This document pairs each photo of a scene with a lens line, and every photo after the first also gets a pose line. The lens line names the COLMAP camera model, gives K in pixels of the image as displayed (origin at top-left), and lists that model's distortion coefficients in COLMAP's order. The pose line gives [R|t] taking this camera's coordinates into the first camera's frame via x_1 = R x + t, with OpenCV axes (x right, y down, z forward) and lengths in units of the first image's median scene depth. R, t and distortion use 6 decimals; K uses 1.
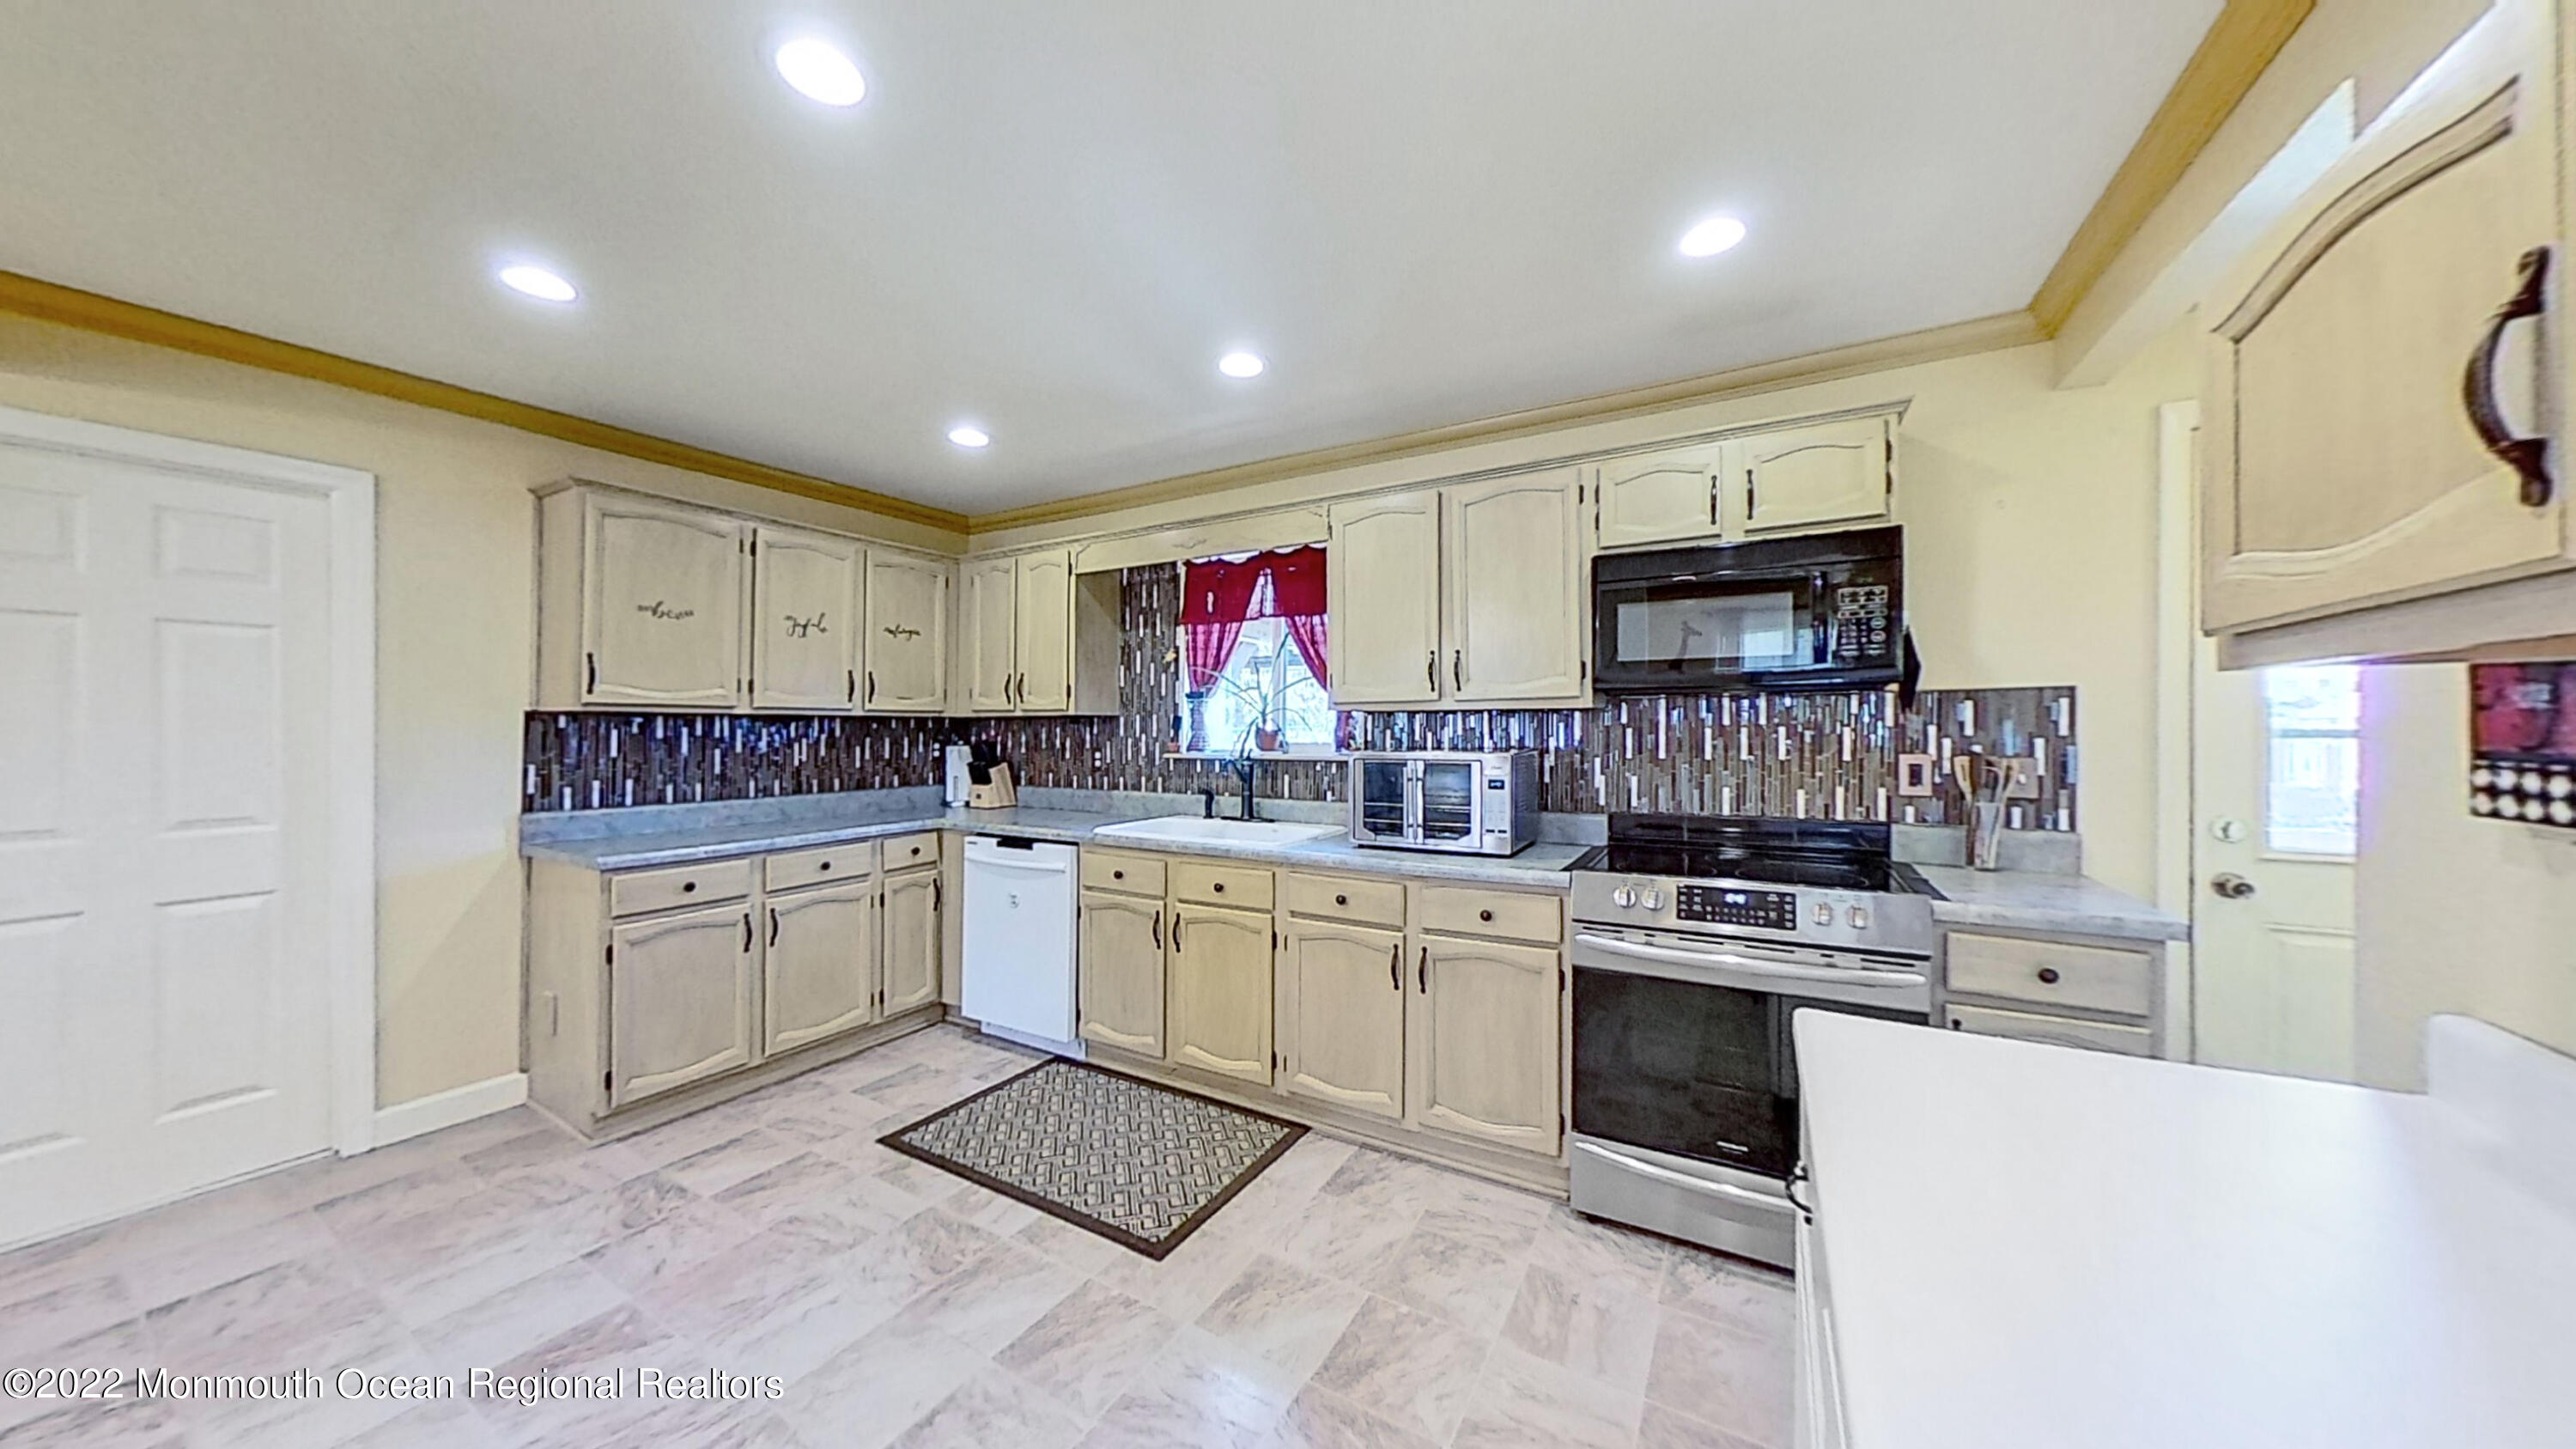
lens RADIAL K [[809.3, 0, 1288.0], [0, 809.3, 724.5], [0, 0, 1]] dist [-0.000114, -0.000017]
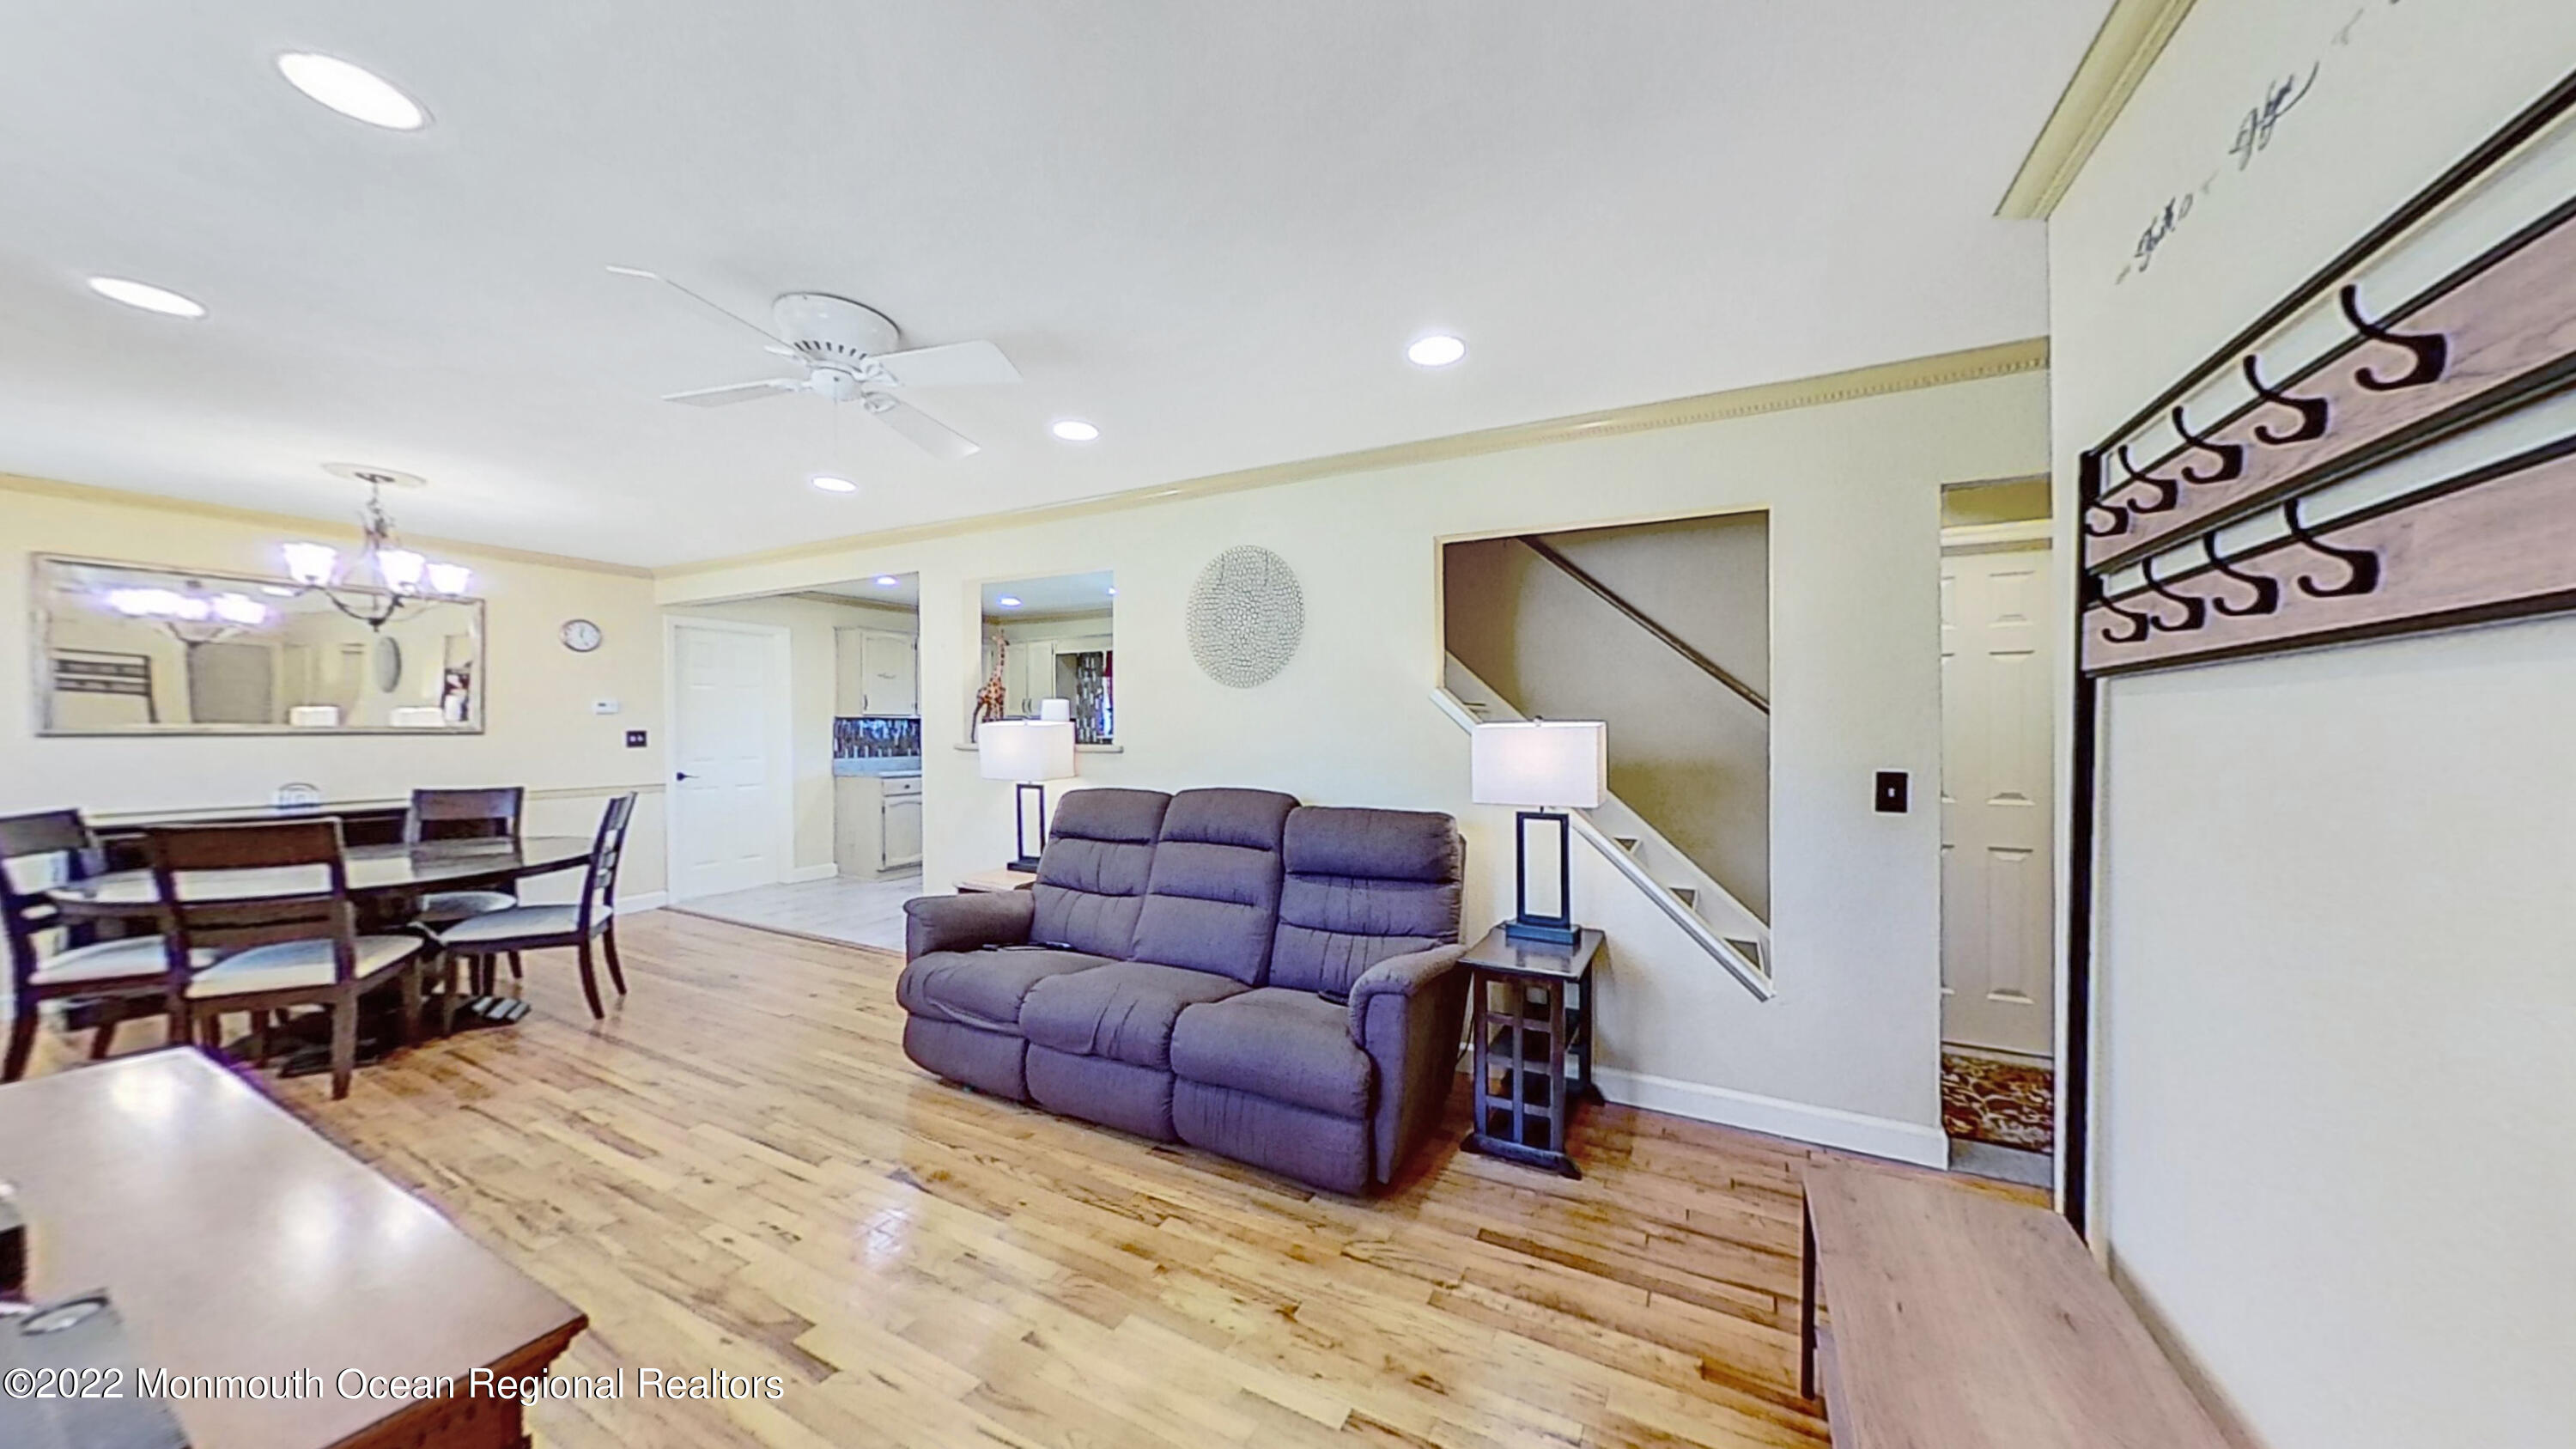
lens RADIAL K [[809.3, 0, 1288.0], [0, 809.3, 724.5], [0, 0, 1]] dist [-0.000114, -0.000017]
pose [[0.998262, -0.001284, 0.058922, 0.264336], [0.000835, 0.999970, 0.007646, -0.012307], [-0.058930, -0.007583, 0.998233, -1.374470]]
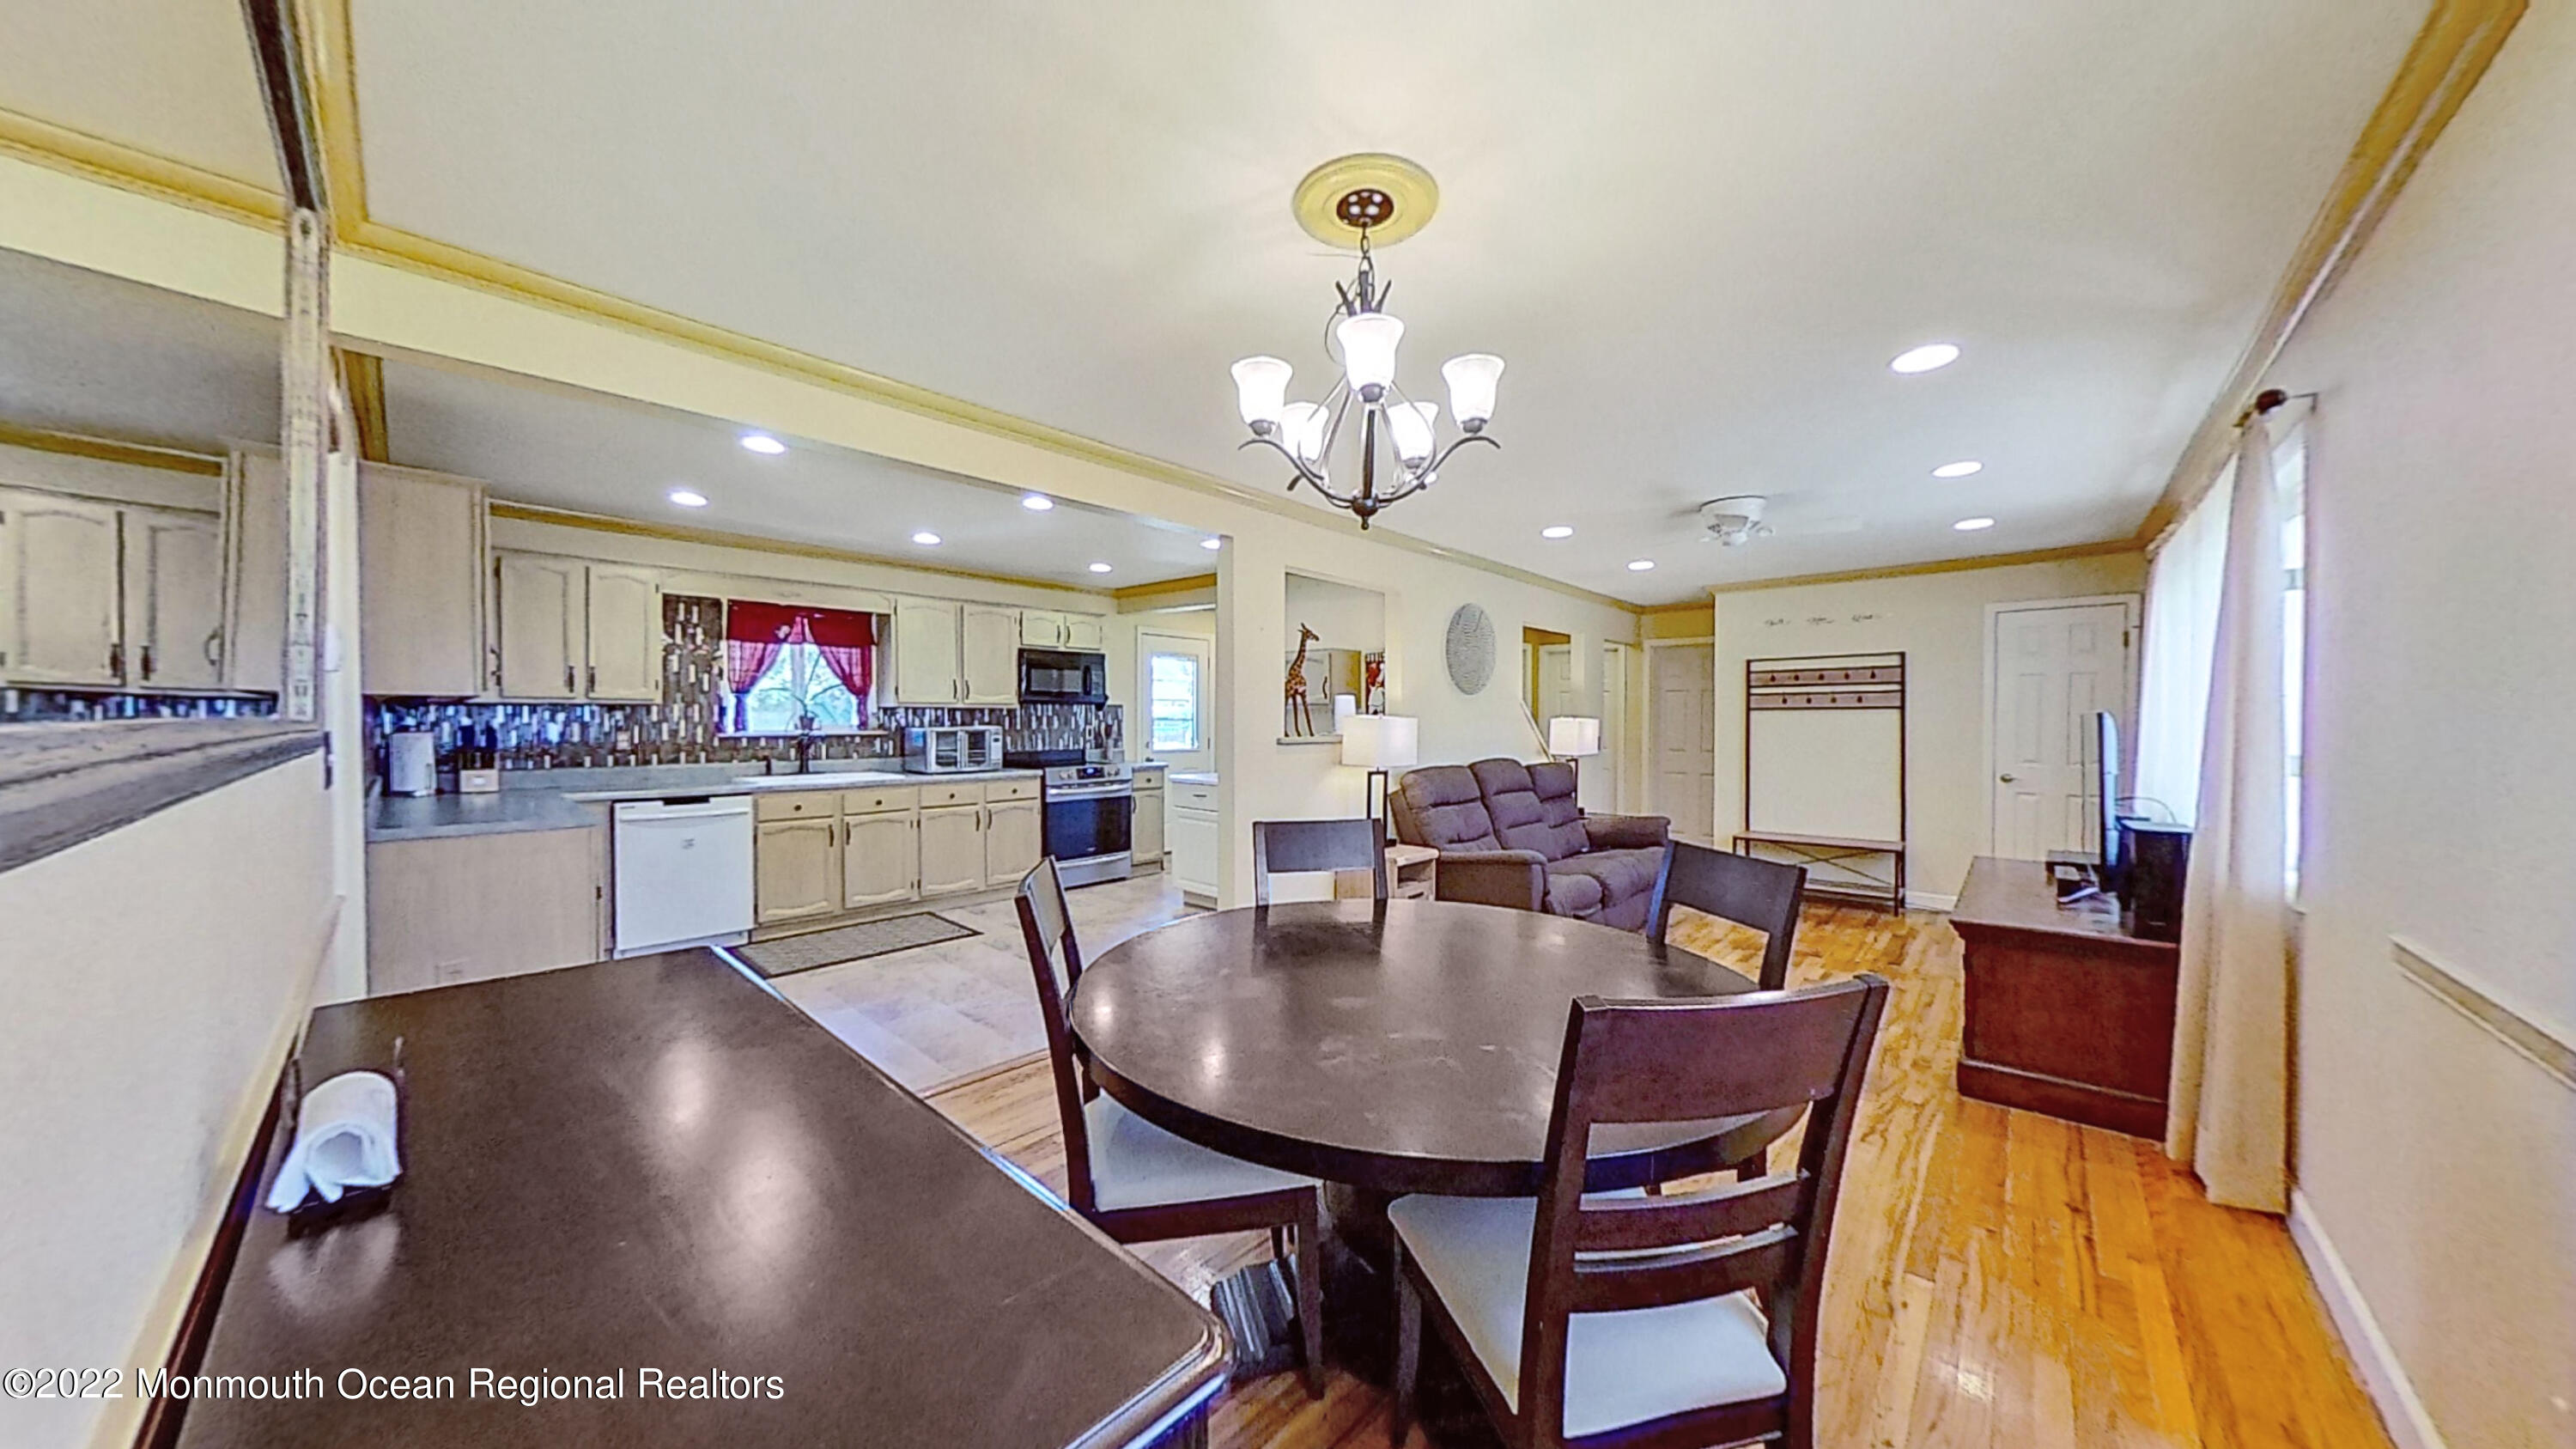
lens RADIAL K [[809.3, 0, 1288.0], [0, 809.3, 724.5], [0, 0, 1]] dist [-0.000114, -0.000017]
pose [[0.203334, -0.006747, 0.979086, -1.483190], [-0.009231, 0.999919, 0.008808, -0.000423], [-0.979066, -0.010829, 0.203255, -0.248119]]
